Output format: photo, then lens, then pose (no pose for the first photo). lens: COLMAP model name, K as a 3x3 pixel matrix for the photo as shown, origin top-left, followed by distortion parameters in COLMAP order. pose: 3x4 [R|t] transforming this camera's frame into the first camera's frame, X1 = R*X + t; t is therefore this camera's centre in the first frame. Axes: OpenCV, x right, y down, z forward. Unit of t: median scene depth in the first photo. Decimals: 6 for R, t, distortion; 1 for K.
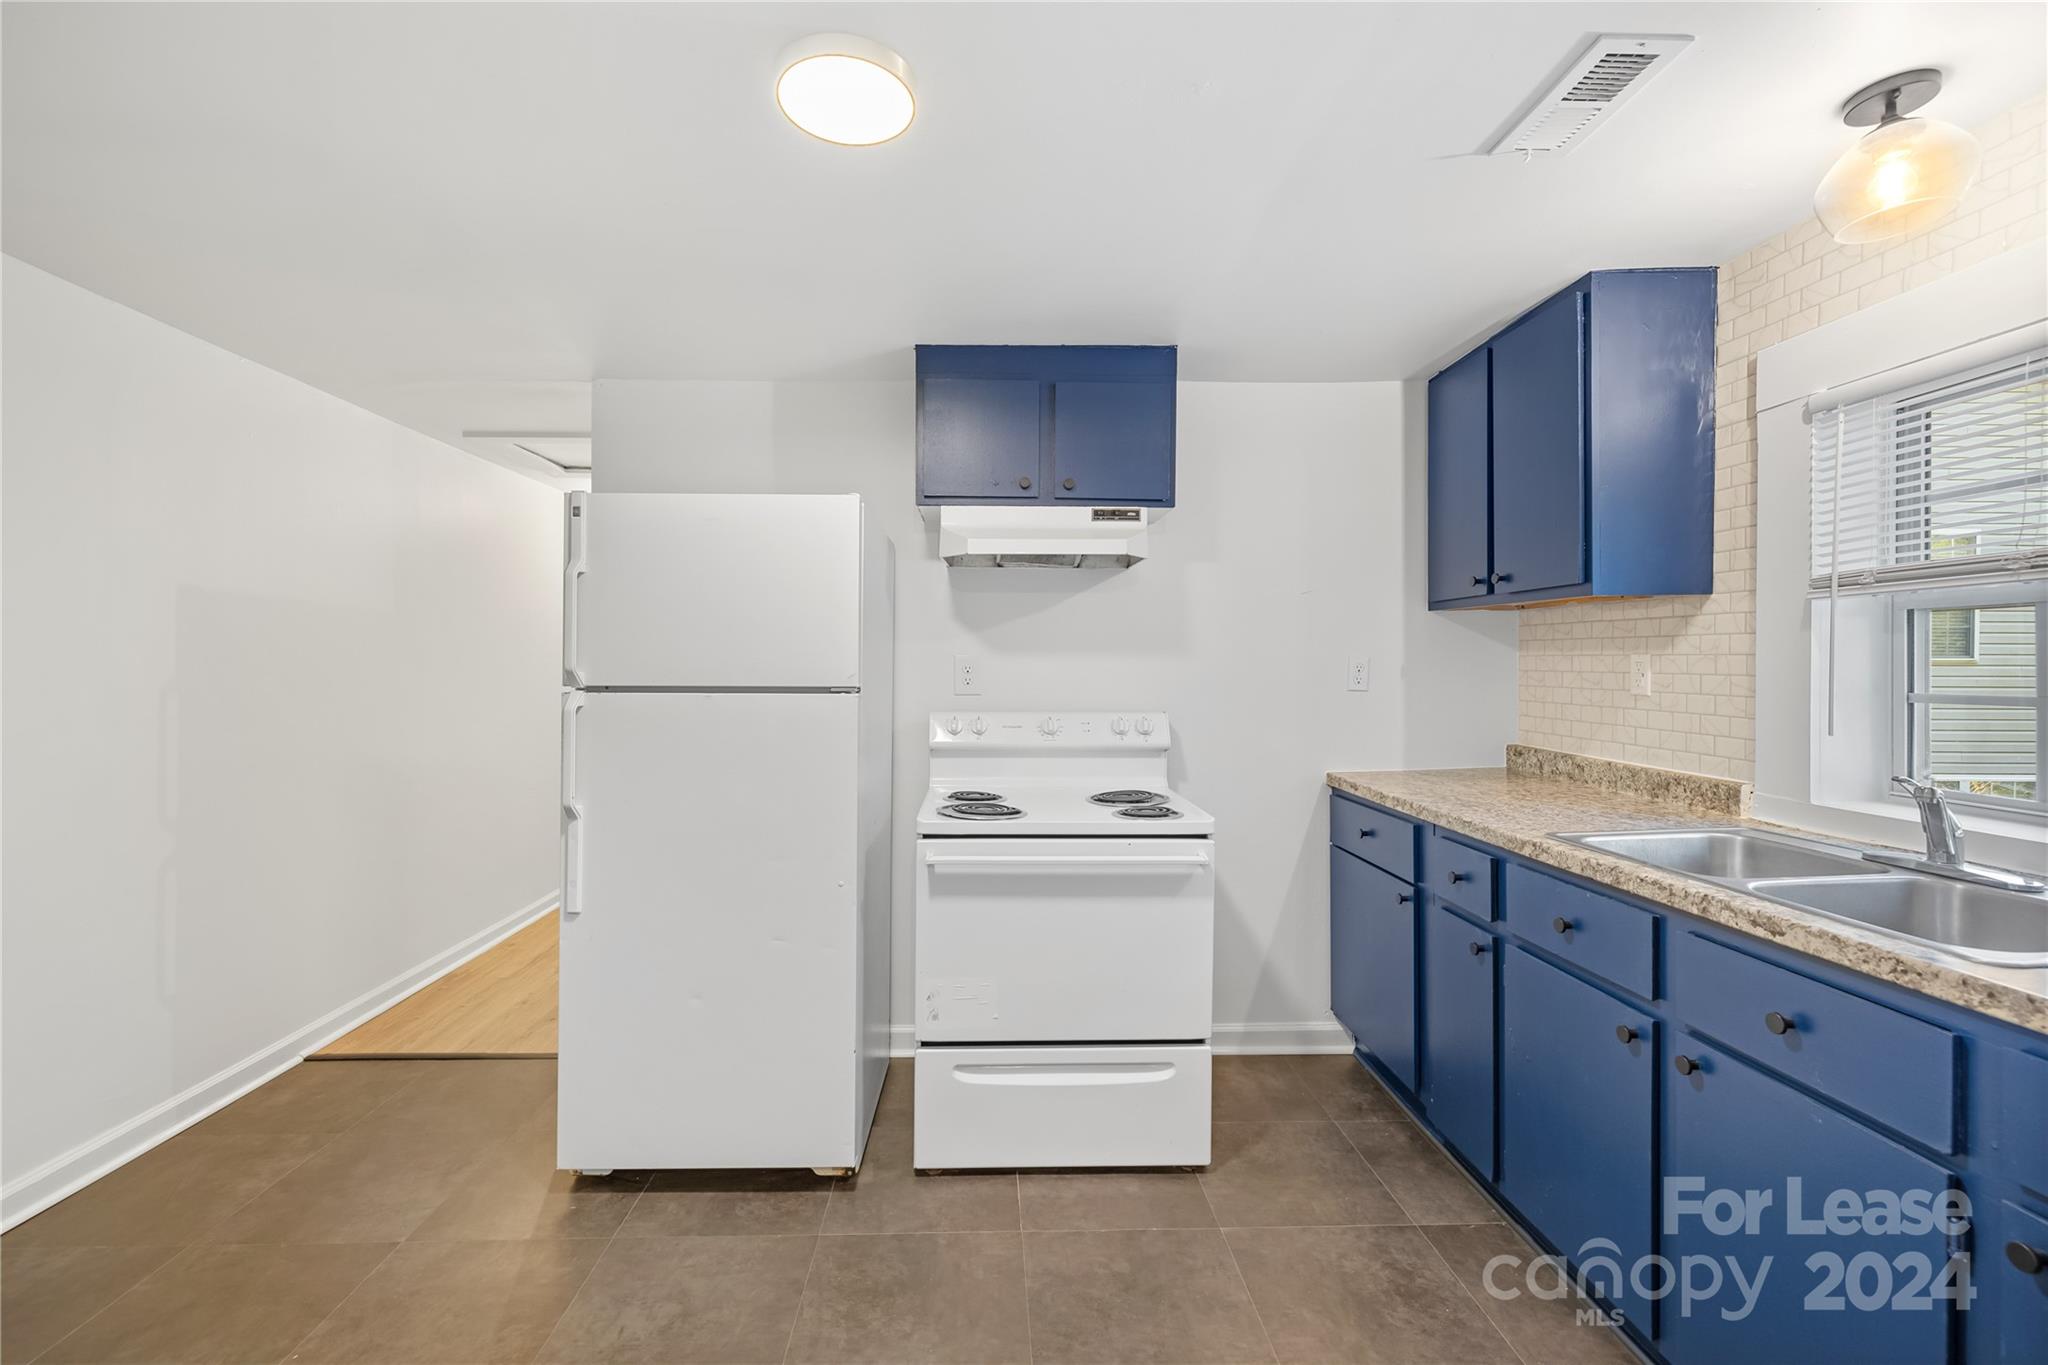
lens RADIAL K [[883.6, 0, 1018.8], [0, 883.6, 670.1], [0, 0, 1]] dist [-0.000513, -0.000534]
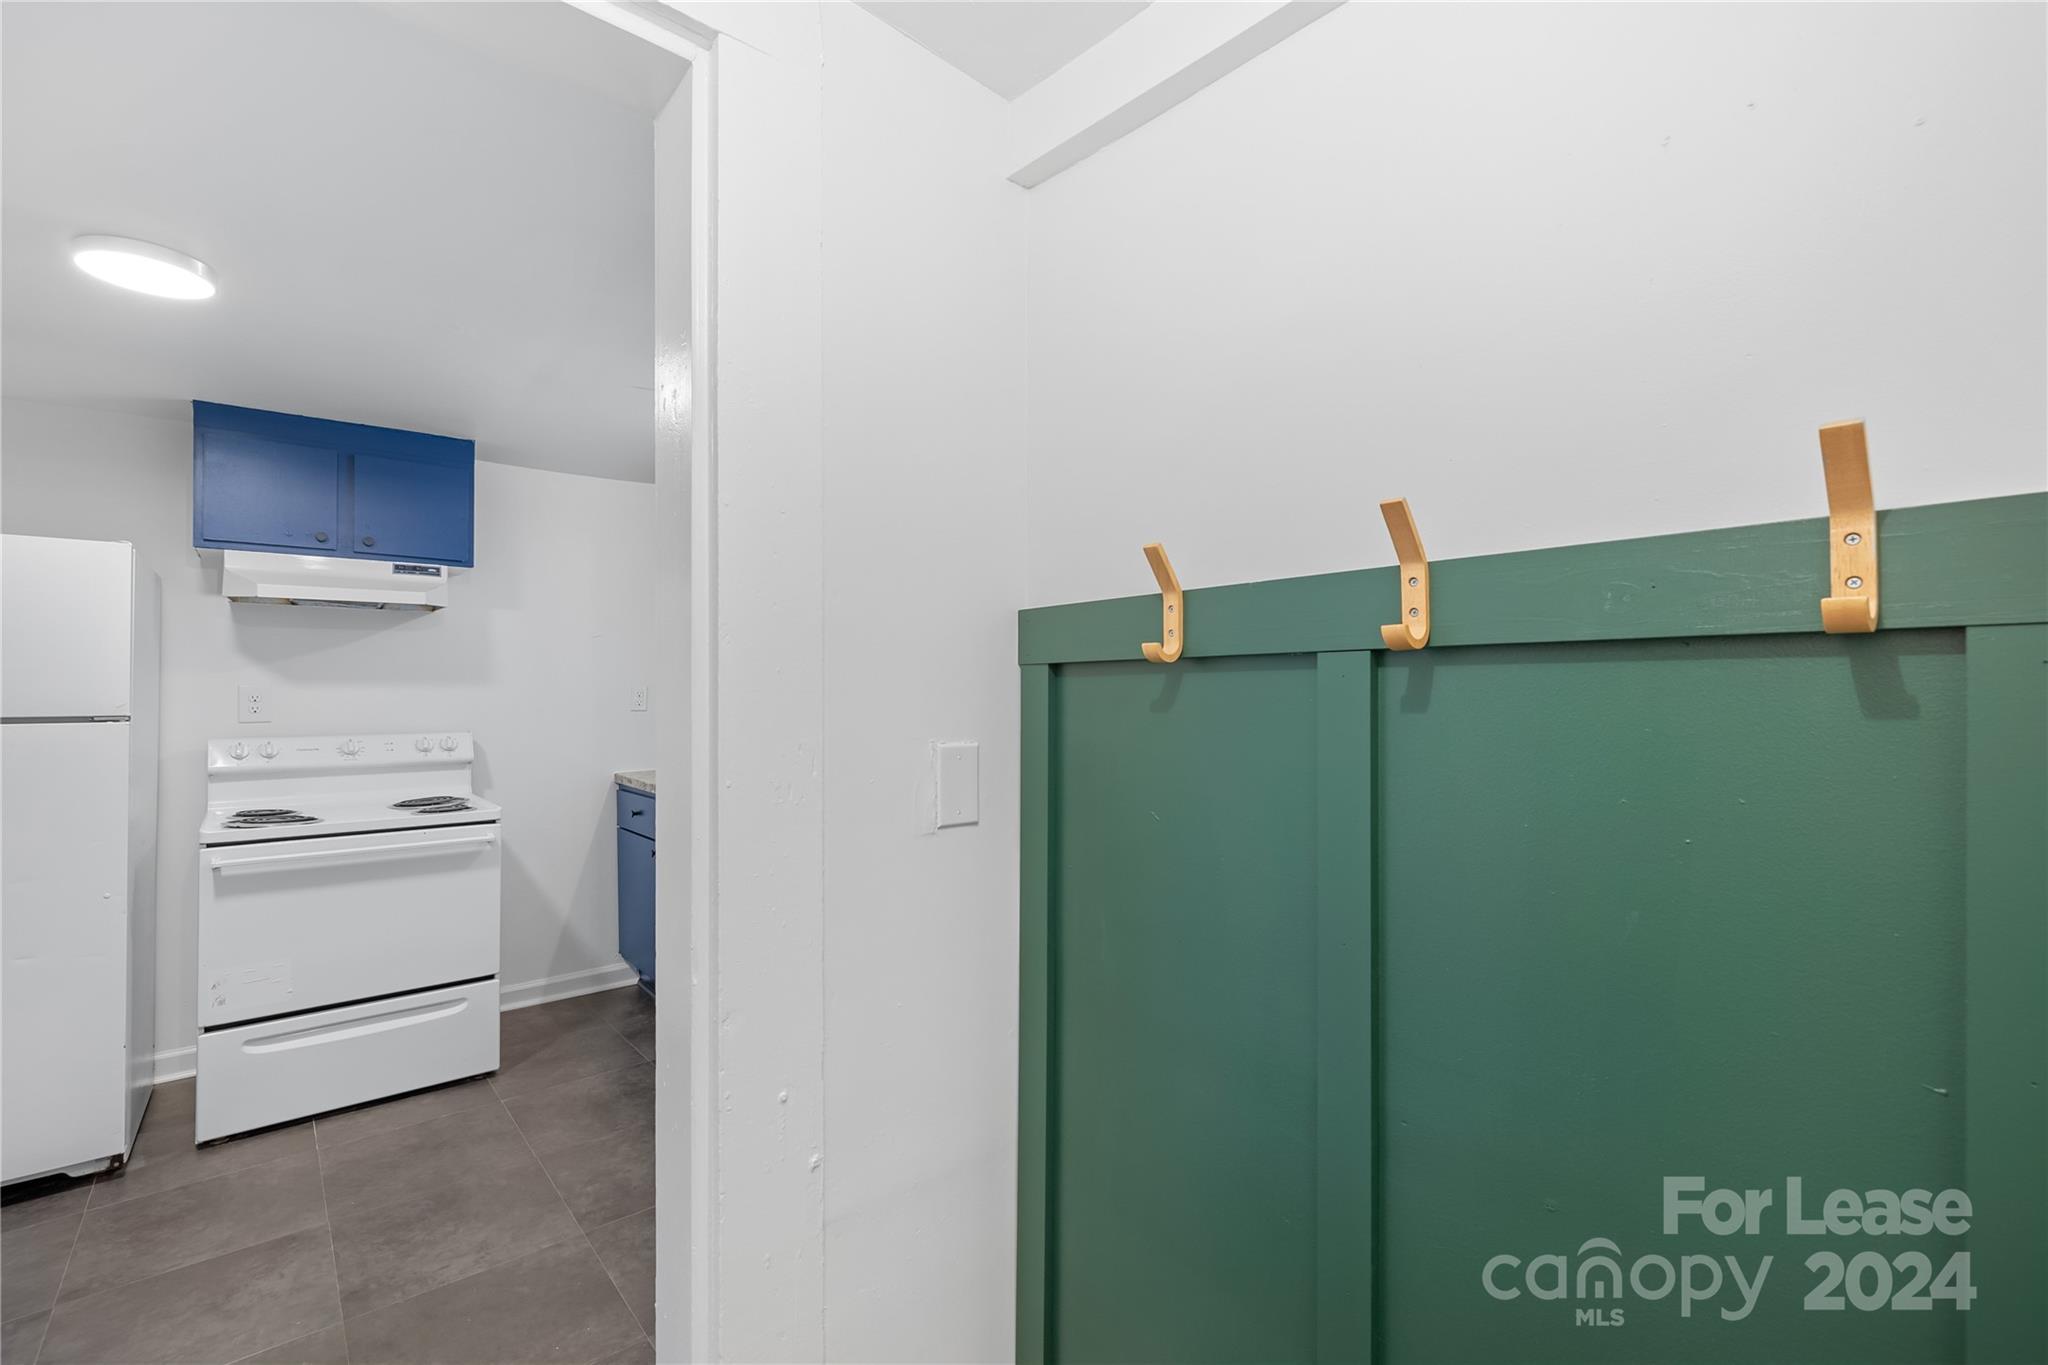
lens RADIAL K [[883.6, 0, 1020.7], [0, 883.6, 683.0], [0, 0, 1]] dist [-0.000513, -0.000534]
pose [[0.785478, -0.002010, 0.618886, 0.010093], [0.010133, 0.999902, -0.009612, 0.000204], [-0.618806, 0.013821, 0.785422, -0.475013]]
